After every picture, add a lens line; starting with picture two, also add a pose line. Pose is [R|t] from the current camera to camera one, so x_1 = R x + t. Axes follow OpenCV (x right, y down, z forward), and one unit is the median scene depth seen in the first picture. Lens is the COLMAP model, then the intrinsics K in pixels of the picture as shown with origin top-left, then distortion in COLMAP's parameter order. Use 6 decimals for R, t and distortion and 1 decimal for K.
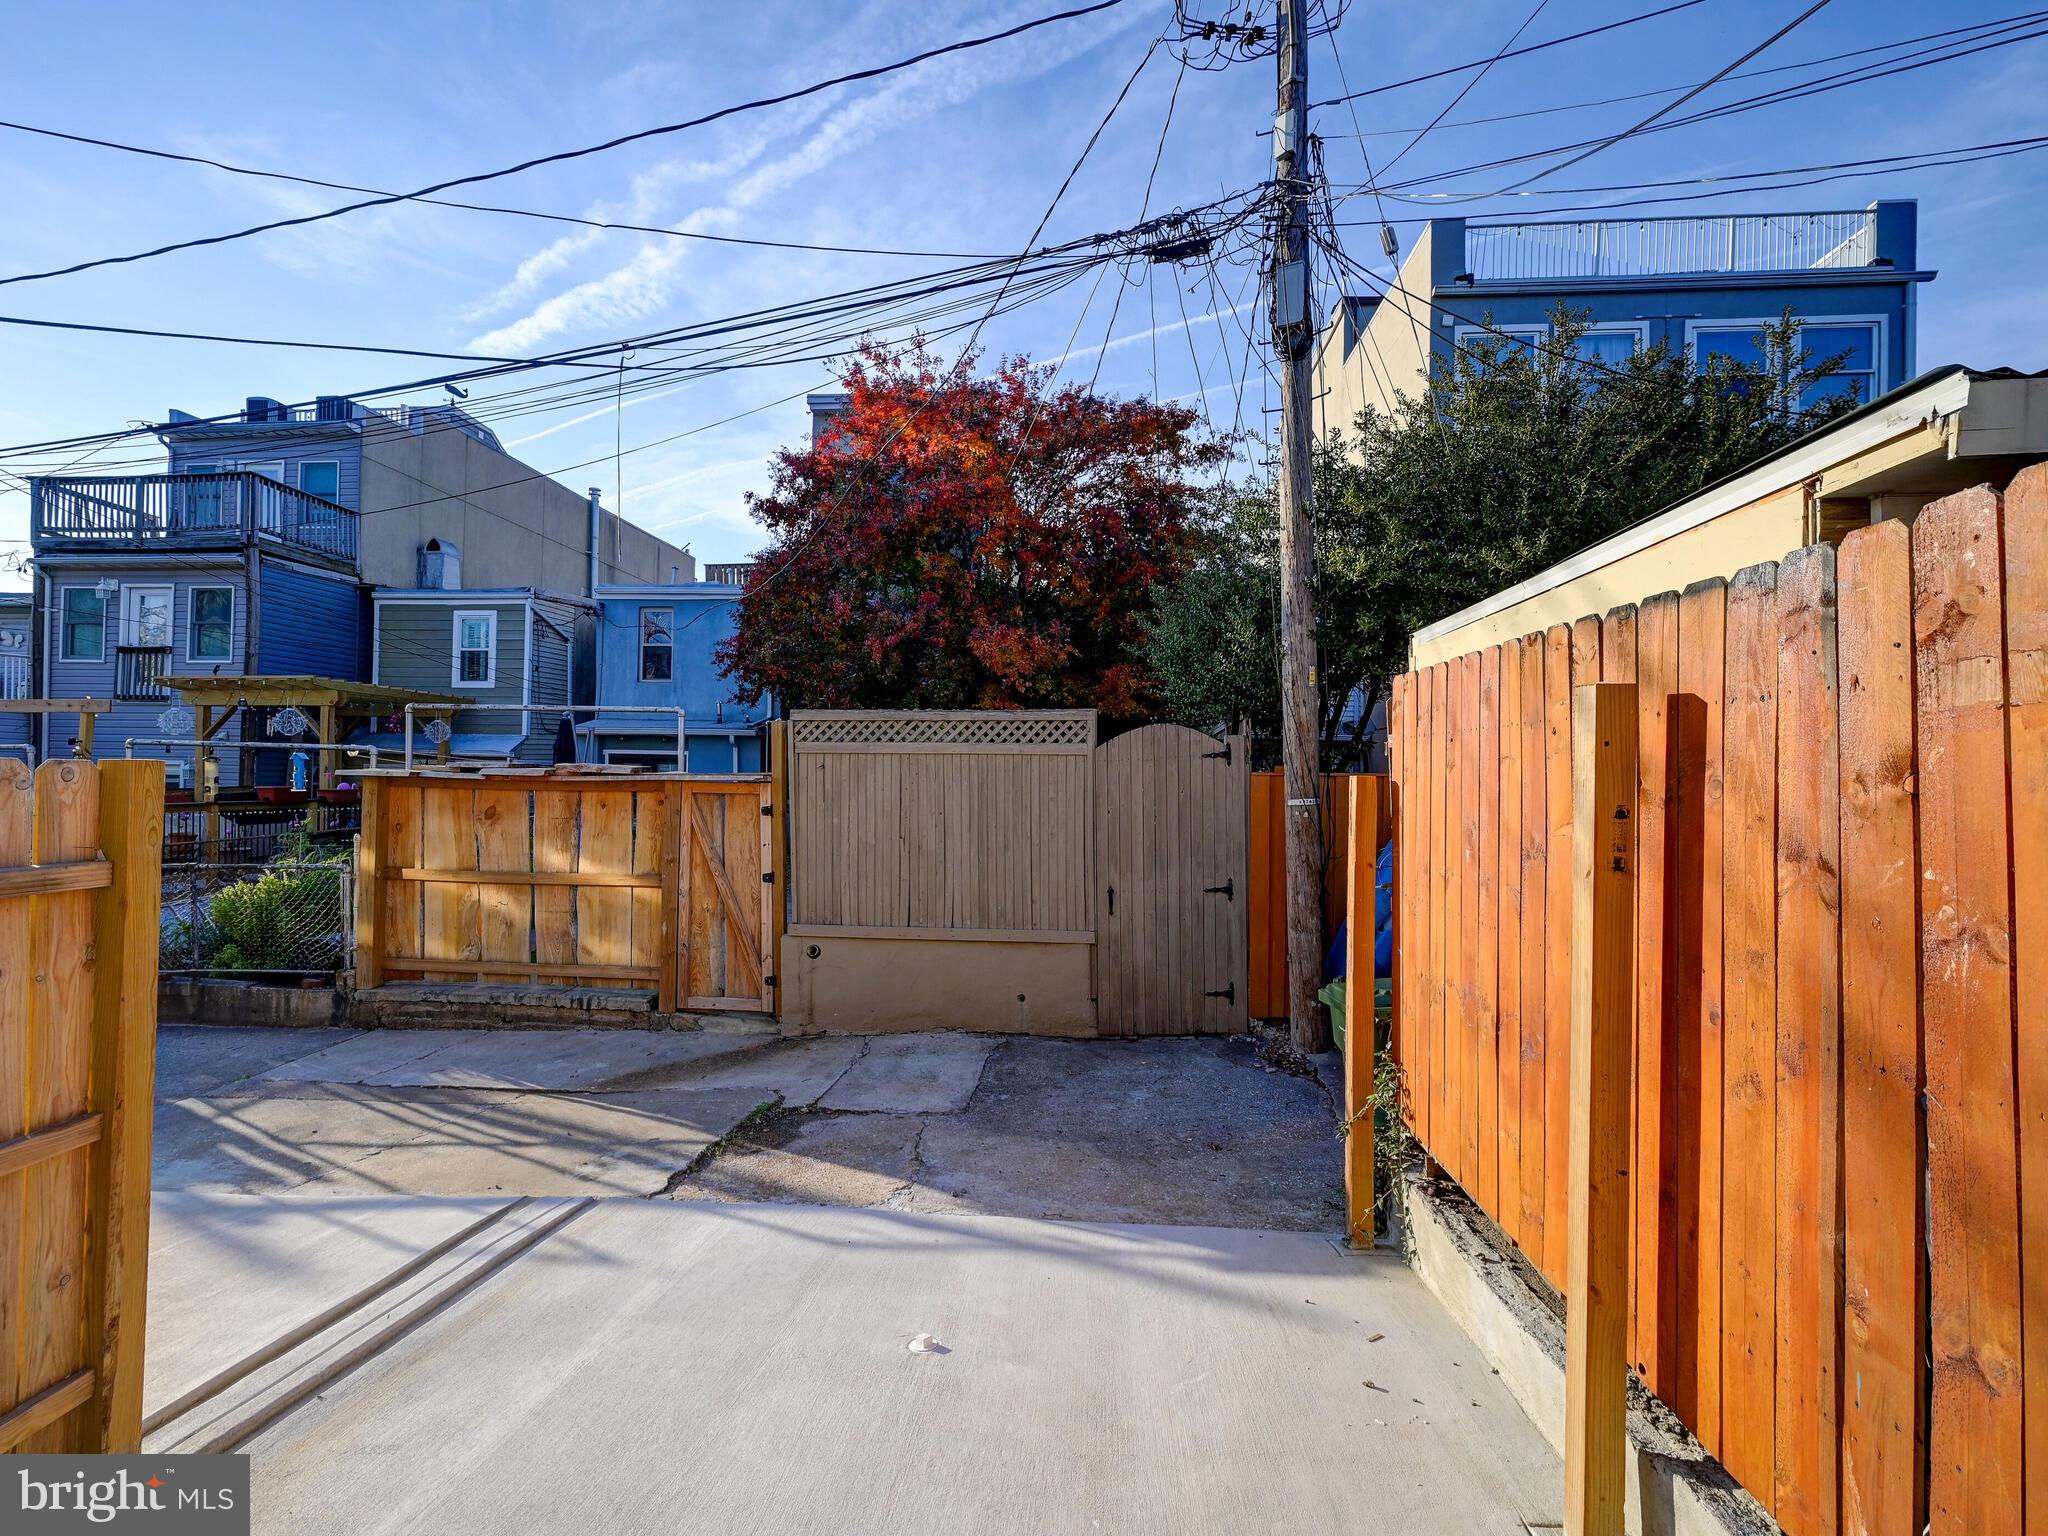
lens RADIAL K [[910.2, 0, 1024.0], [0, 910.2, 768.0], [0, 0, 1]] dist [0.000993, 0.000715]
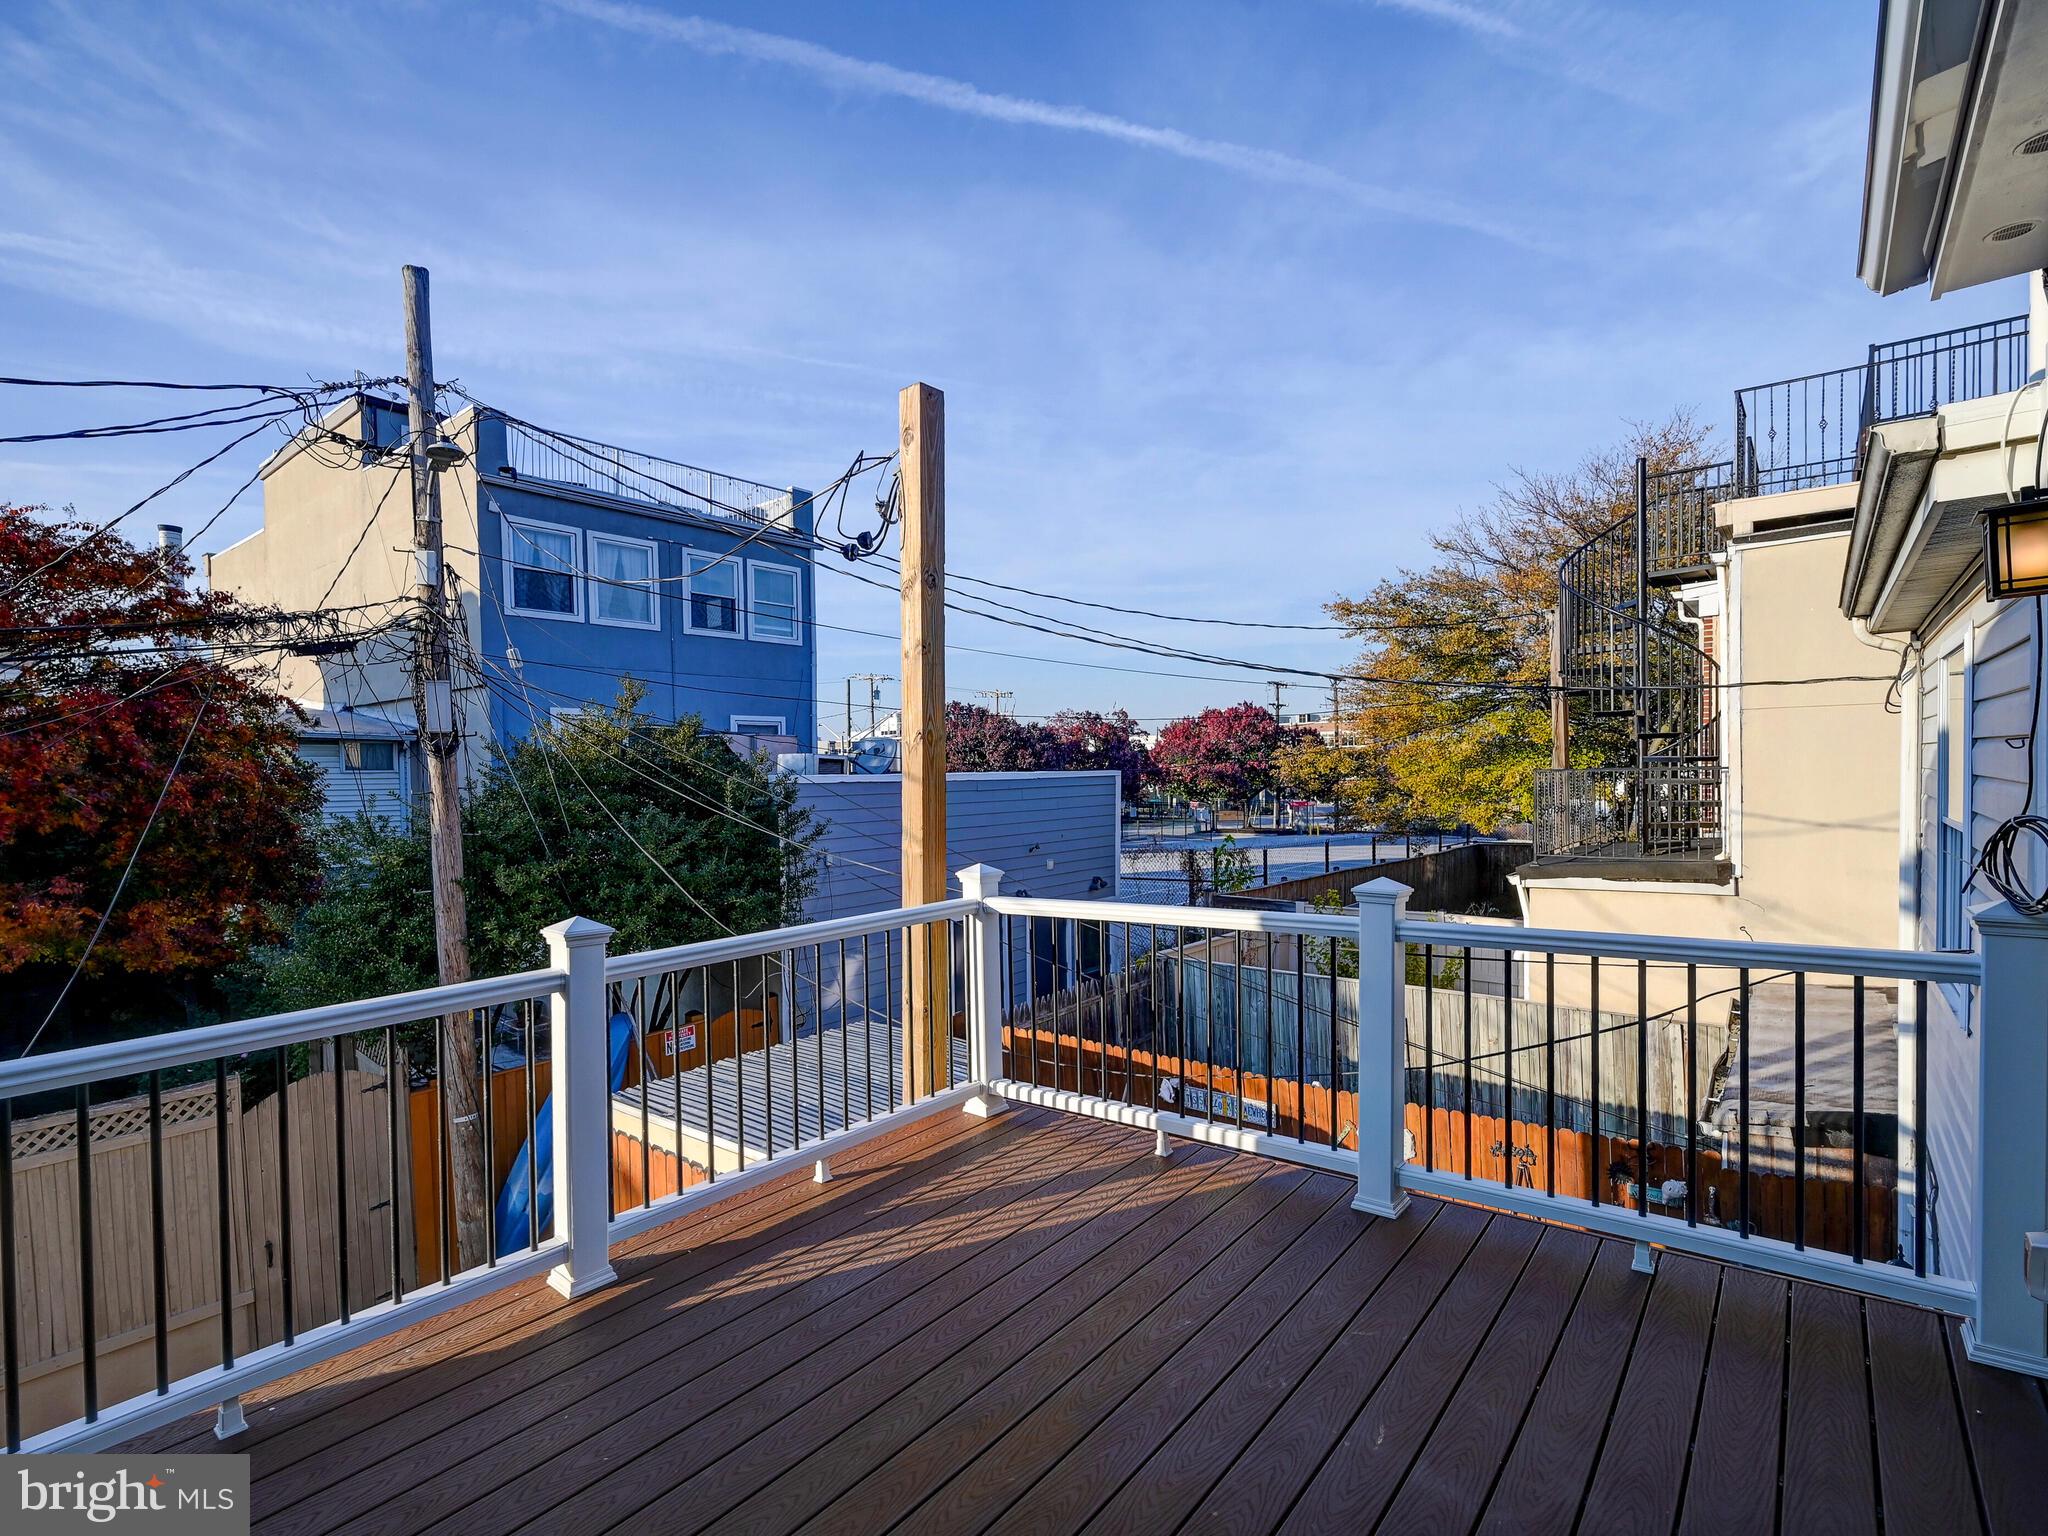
lens RADIAL K [[975.3, 0, 1004.7], [0, 975.3, 800.7], [0, 0, 1]] dist [0.000213, 0.000479]
pose [[0.572839, -0.050675, 0.818100, -0.301232], [0.022147, 0.998680, 0.046353, -0.395137], [-0.819369, -0.008434, 0.573205, -0.307702]]
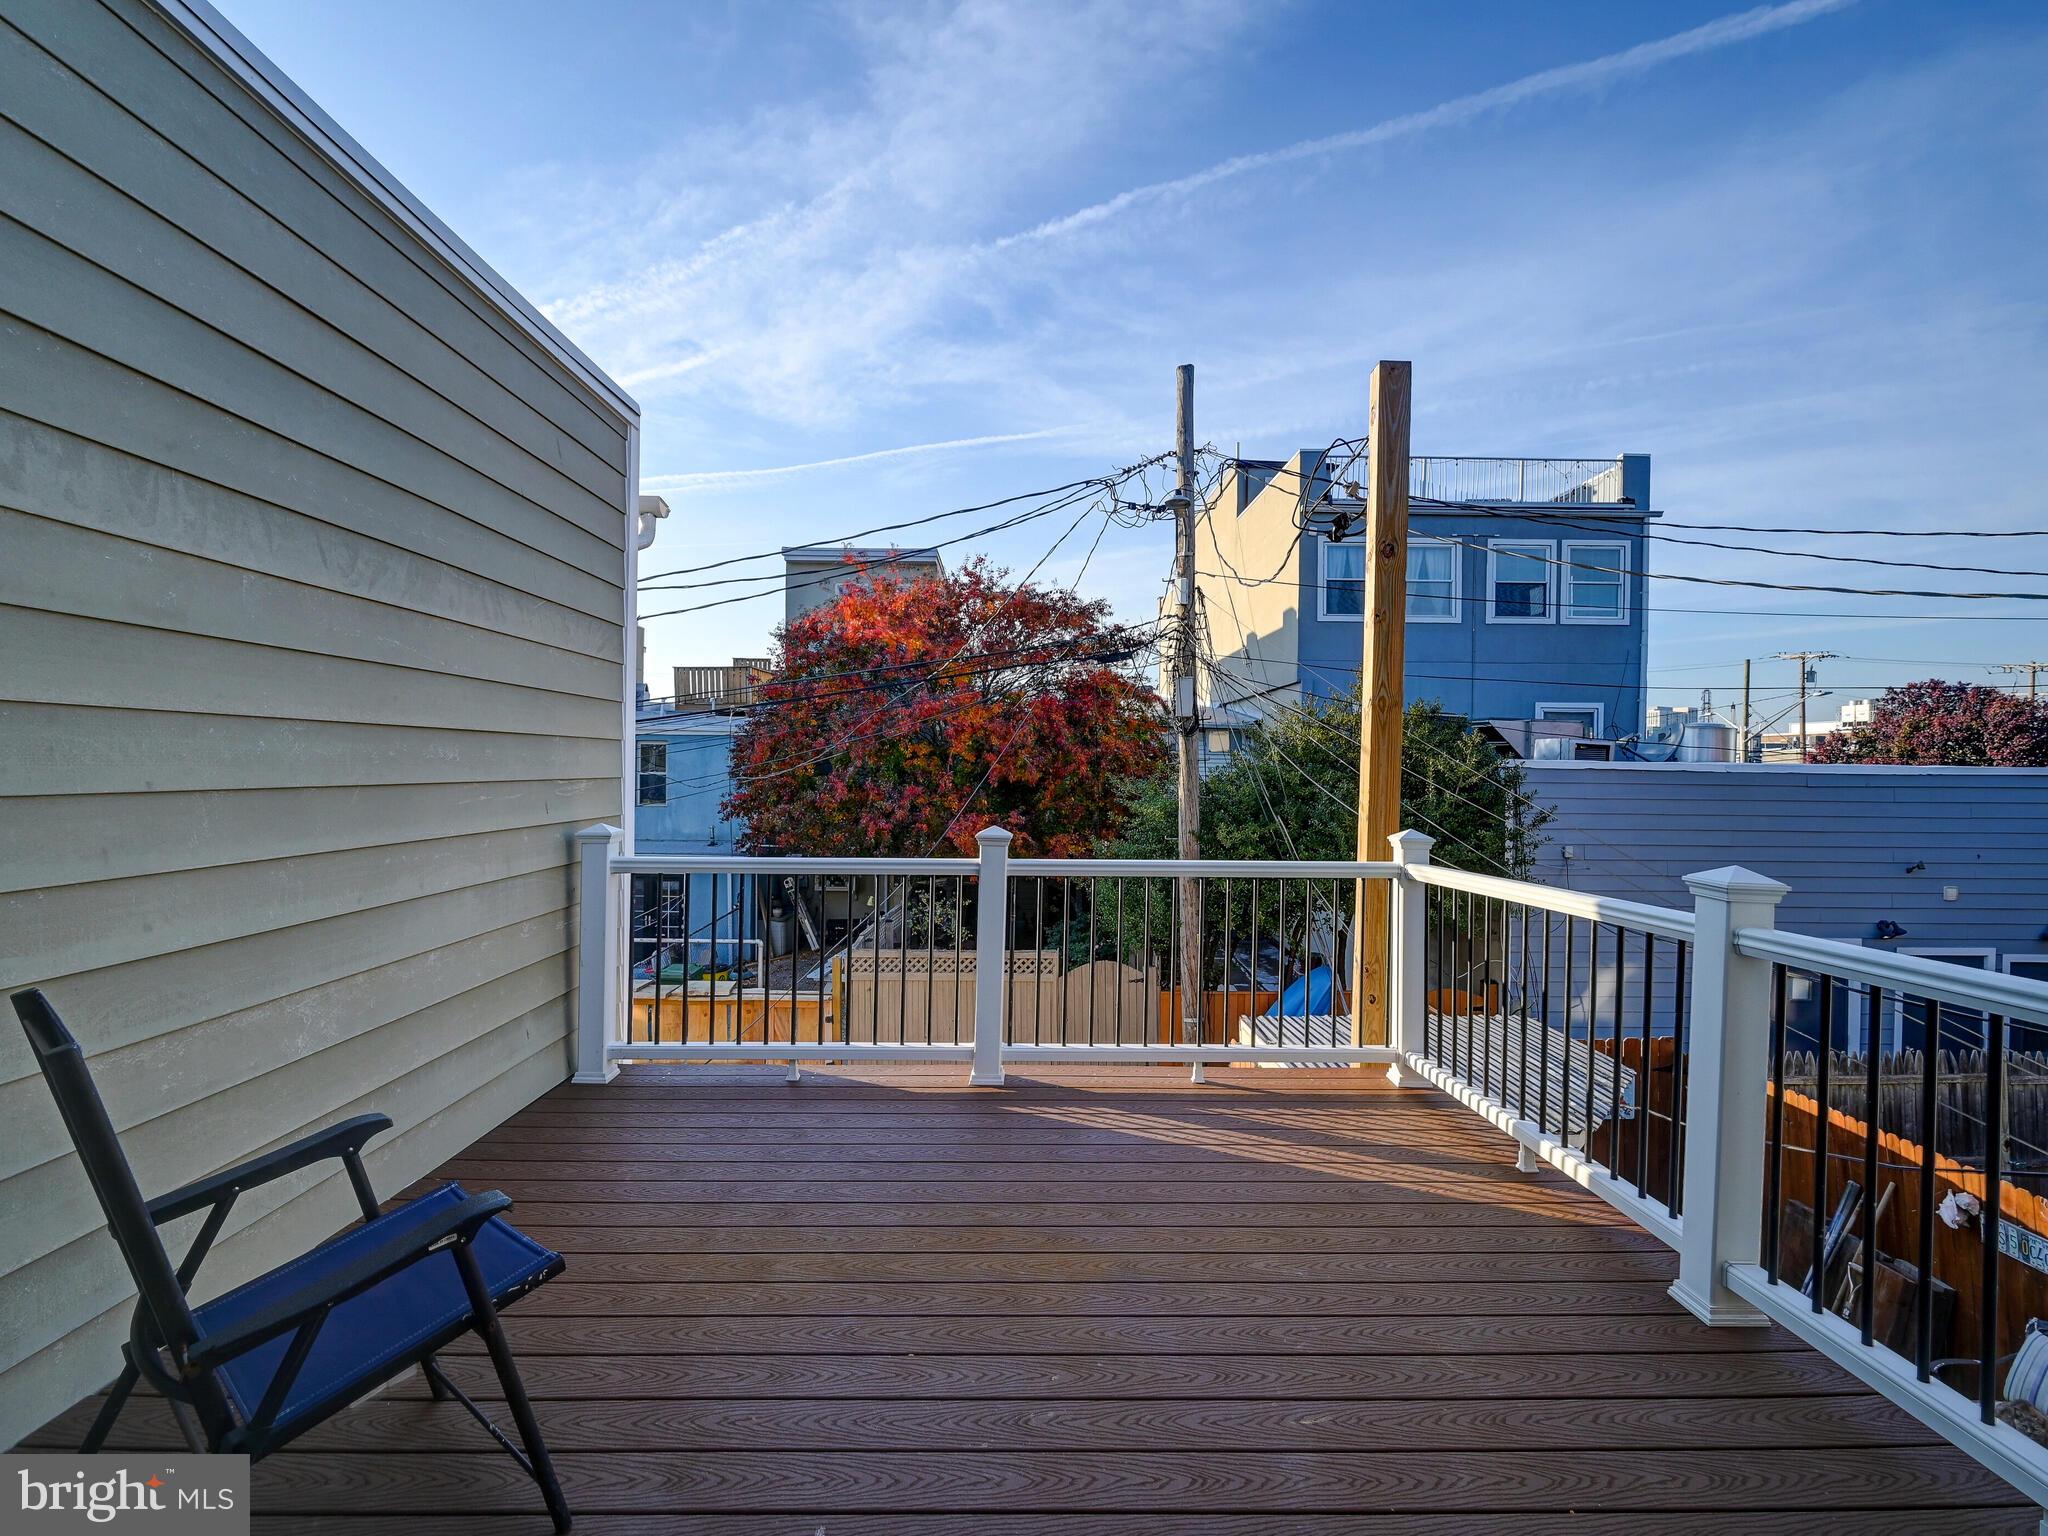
lens RADIAL K [[910.2, 0, 1024.0], [0, 910.2, 768.0], [0, 0, 1]] dist [0.000993, 0.000715]
pose [[0.995274, -0.003030, 0.097059, -0.118449], [0.001940, 0.999934, 0.011321, -0.374217], [-0.097087, -0.011080, 0.995214, -0.469973]]
